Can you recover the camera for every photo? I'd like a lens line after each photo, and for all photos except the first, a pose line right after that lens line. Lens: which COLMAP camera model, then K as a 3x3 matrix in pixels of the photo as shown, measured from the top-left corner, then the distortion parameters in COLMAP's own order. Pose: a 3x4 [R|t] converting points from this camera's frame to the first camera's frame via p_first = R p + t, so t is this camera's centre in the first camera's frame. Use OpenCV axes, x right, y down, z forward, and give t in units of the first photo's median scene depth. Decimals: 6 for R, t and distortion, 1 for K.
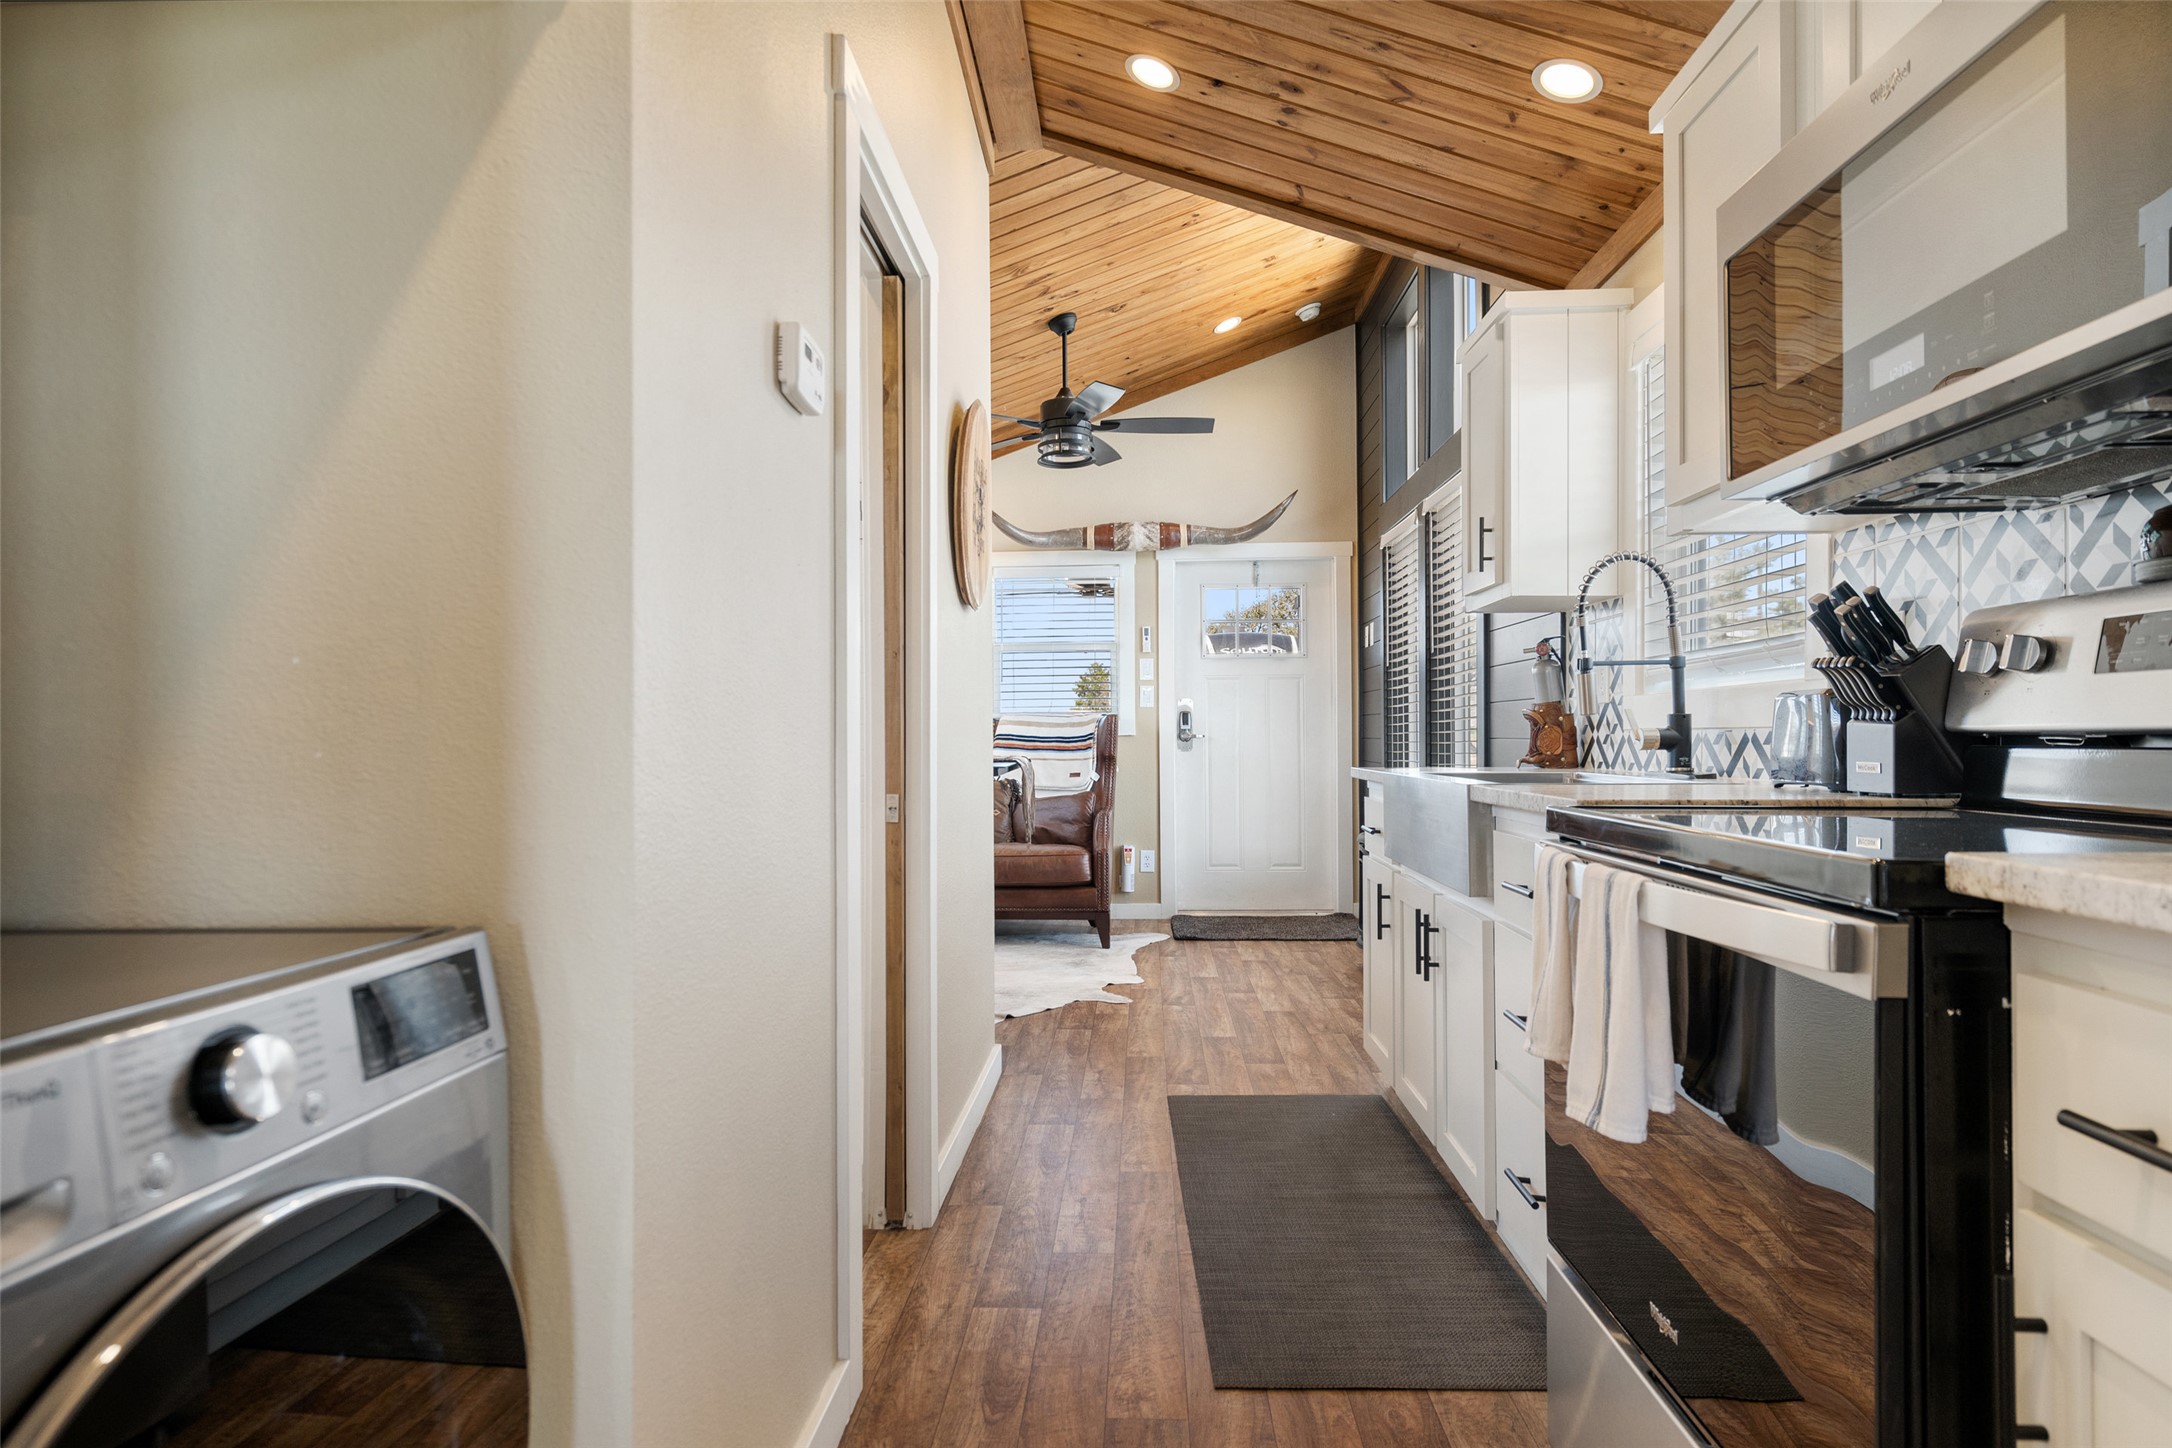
lens RADIAL K [[1187.5, 0, 1084.0], [0, 1187.5, 736.7], [0, 0, 1]] dist [0.006933, 0.002813]
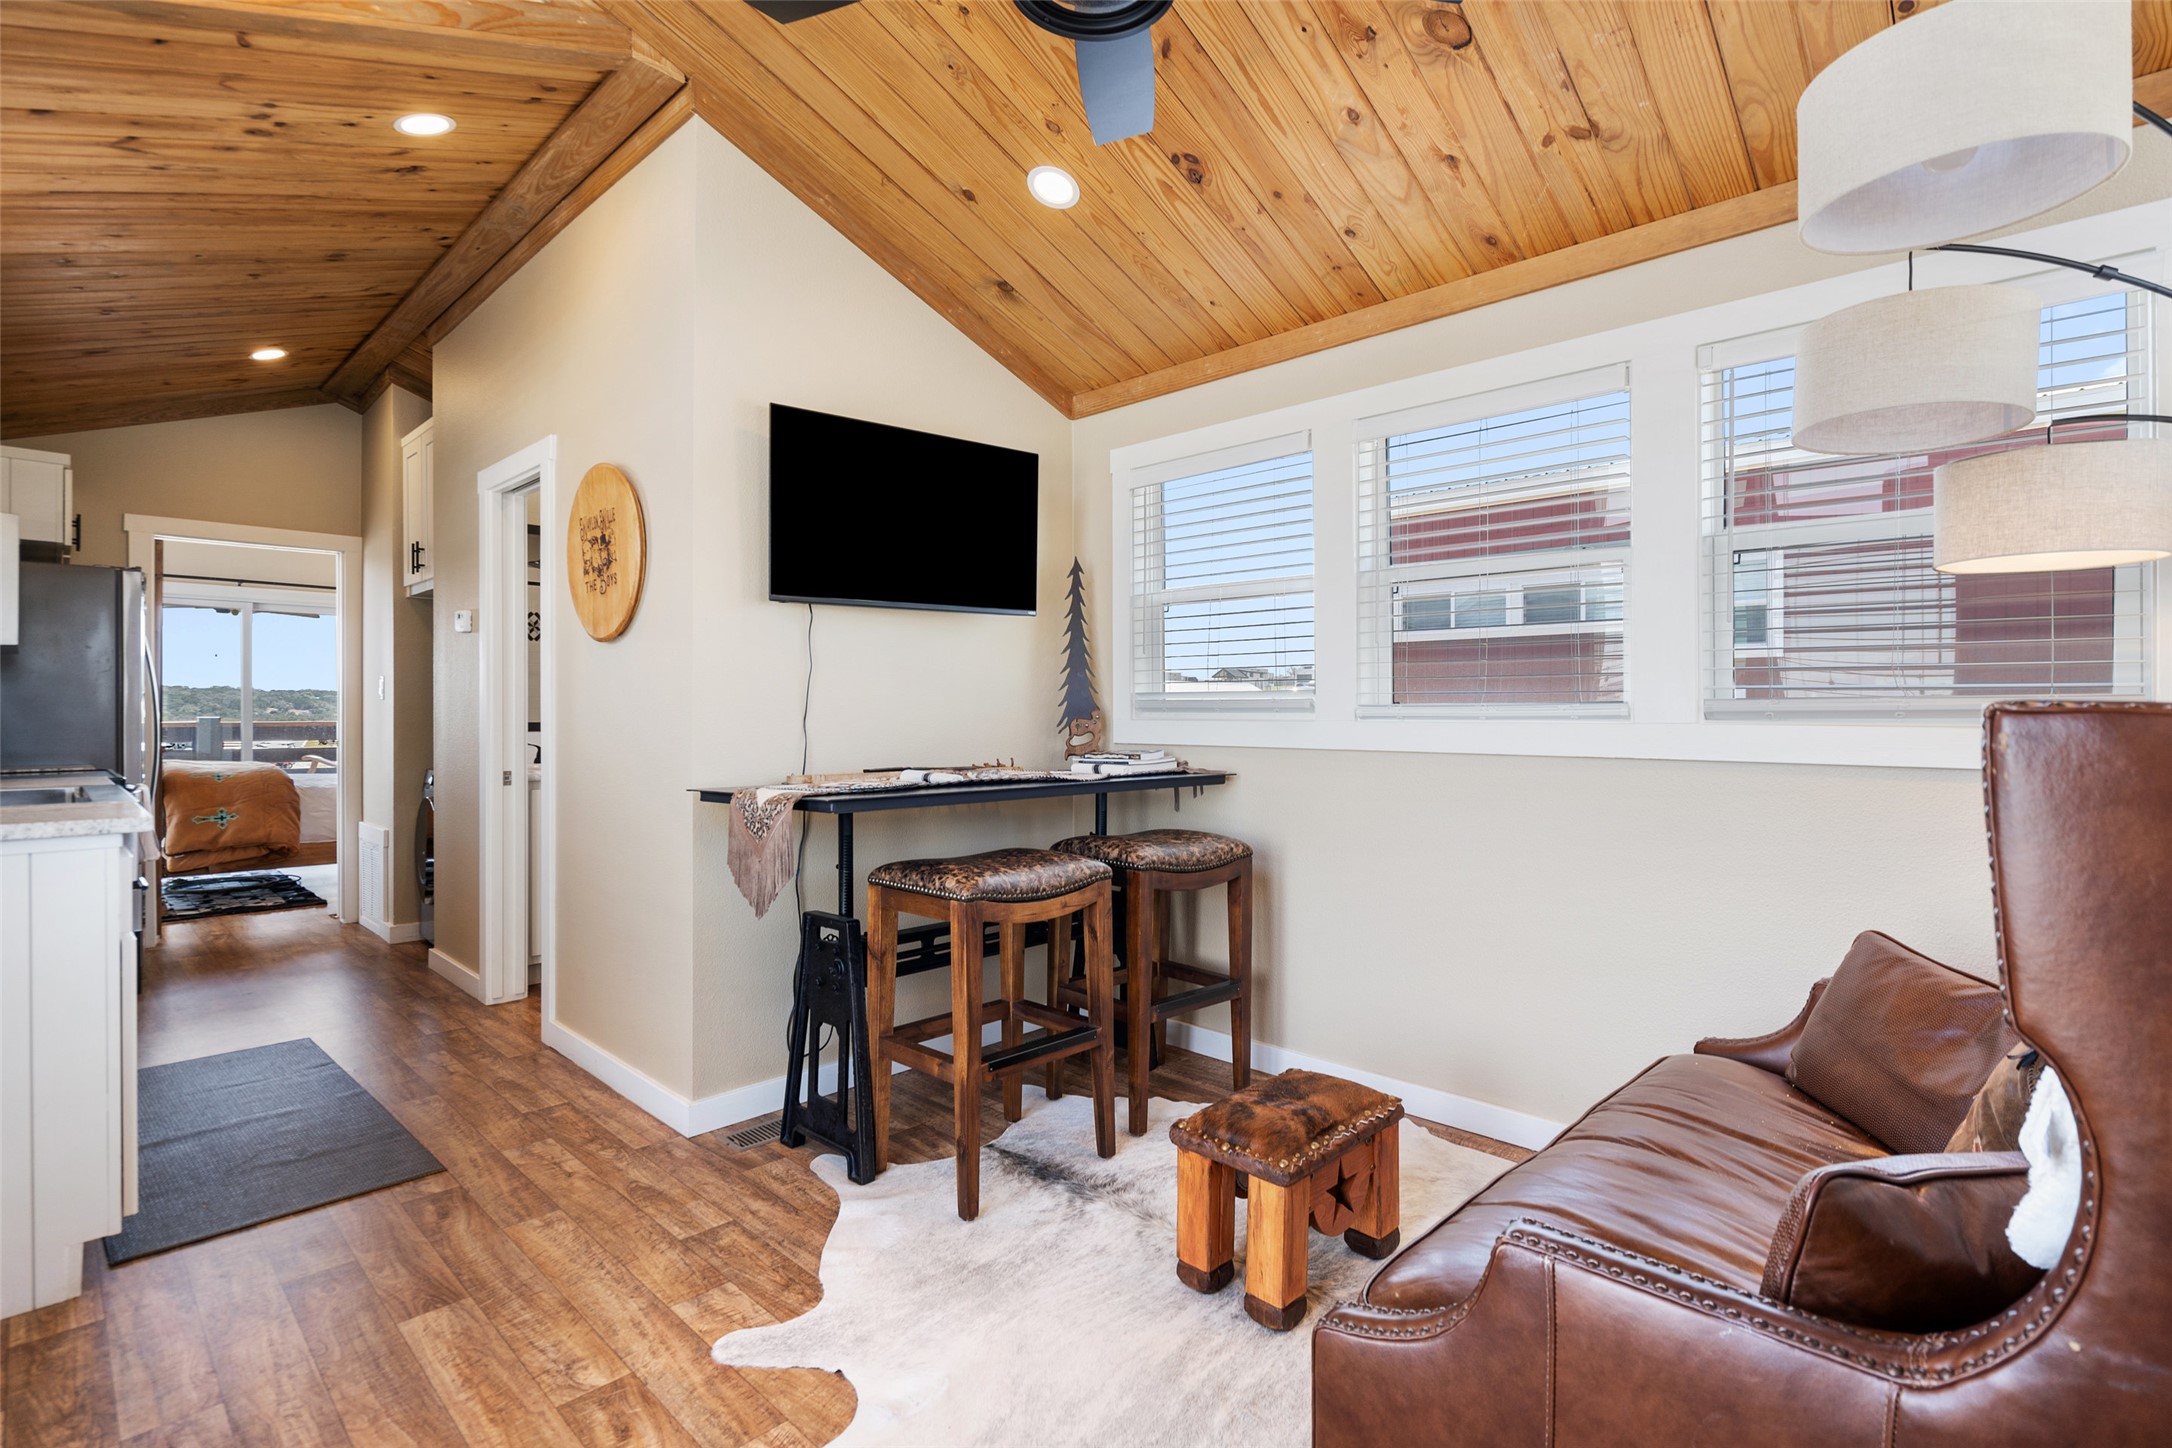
lens RADIAL K [[1001.8, 0, 1087.8], [0, 1001.8, 710.8], [0, 0, 1]] dist [-0.000166, 0.000212]
pose [[-0.650578, 0.007127, -0.759406, 0.347911], [0.005022, 0.999974, 0.005082, -0.040775], [0.759423, -0.000508, -0.650597, 1.989185]]
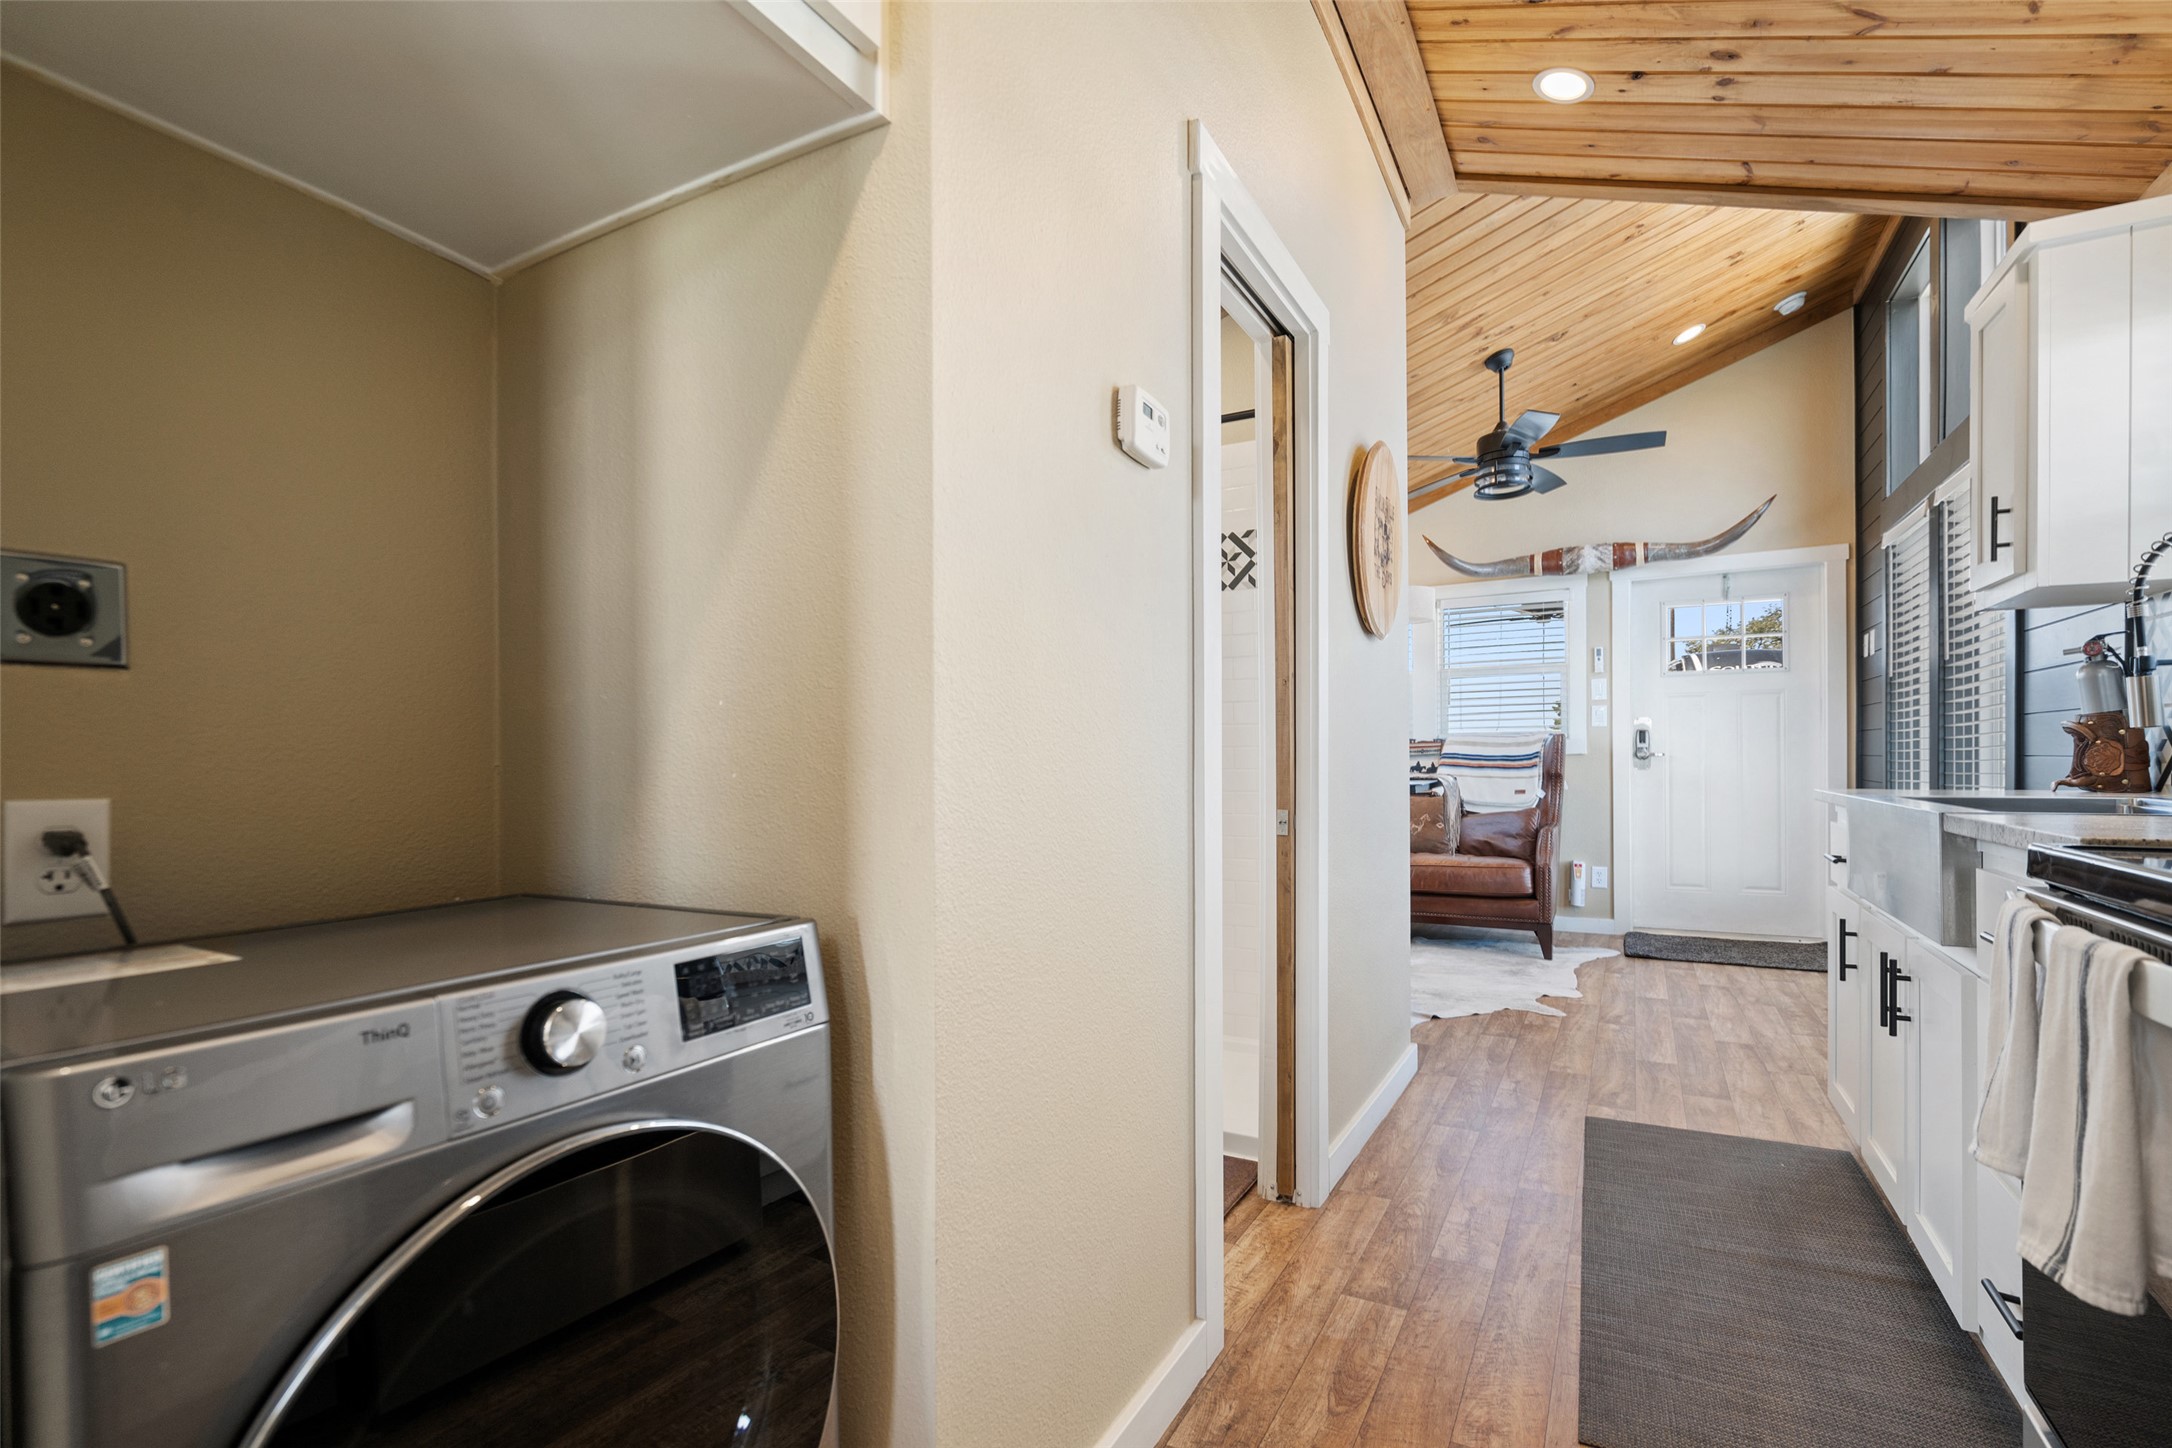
lens RADIAL K [[1001.8, 0, 1081.4], [0, 1001.8, 767.7], [0, 0, 1]] dist [-0.000166, 0.000212]
pose [[0.898983, 0.001488, -0.437981, 0.062285], [0.003928, 0.999927, 0.011460, -0.001506], [0.437966, -0.012022, 0.898911, 0.068191]]
